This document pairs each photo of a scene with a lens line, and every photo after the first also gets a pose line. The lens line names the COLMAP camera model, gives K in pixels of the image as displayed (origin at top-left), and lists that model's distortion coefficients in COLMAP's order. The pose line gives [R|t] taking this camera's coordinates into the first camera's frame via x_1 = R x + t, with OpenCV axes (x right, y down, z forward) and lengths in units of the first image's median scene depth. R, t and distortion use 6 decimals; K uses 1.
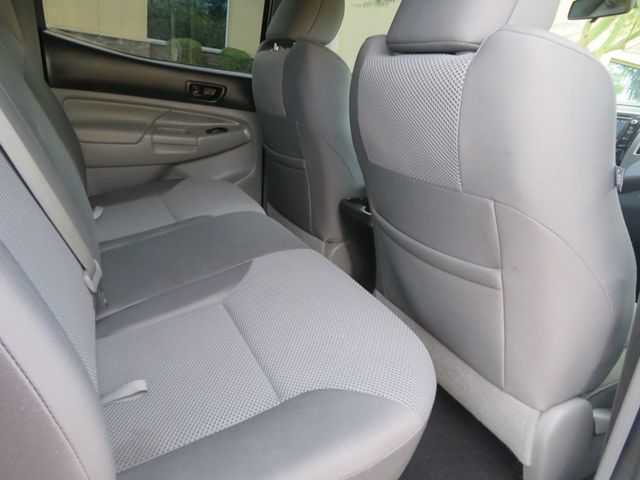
lens RADIAL K [[457.1, 0, 325.3], [0, 457.1, 242.3], [0, 0, 1]] dist [-0.013699, 0.015412]
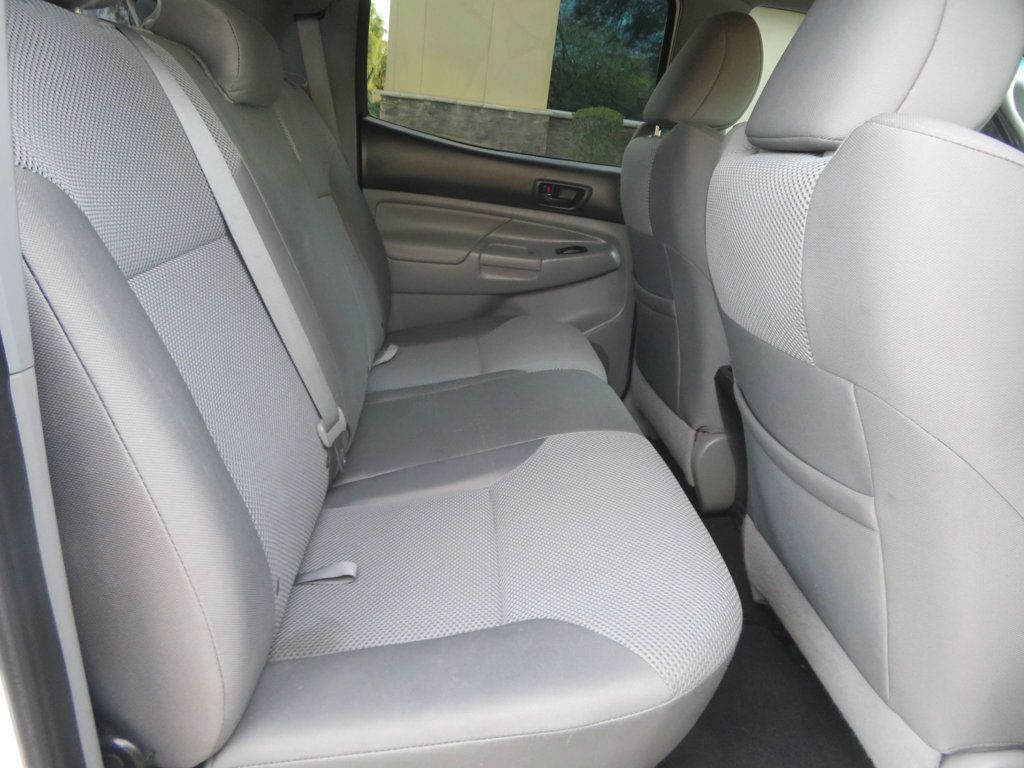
lens RADIAL K [[731.3, 0, 519.4], [0, 731.3, 391.4], [0, 0, 1]] dist [-0.013699, 0.015412]
pose [[0.927380, 0.106934, -0.358512, 0.128664], [-0.123332, 0.992096, -0.023114, -0.000089], [0.353207, 0.065651, 0.933239, -0.045207]]
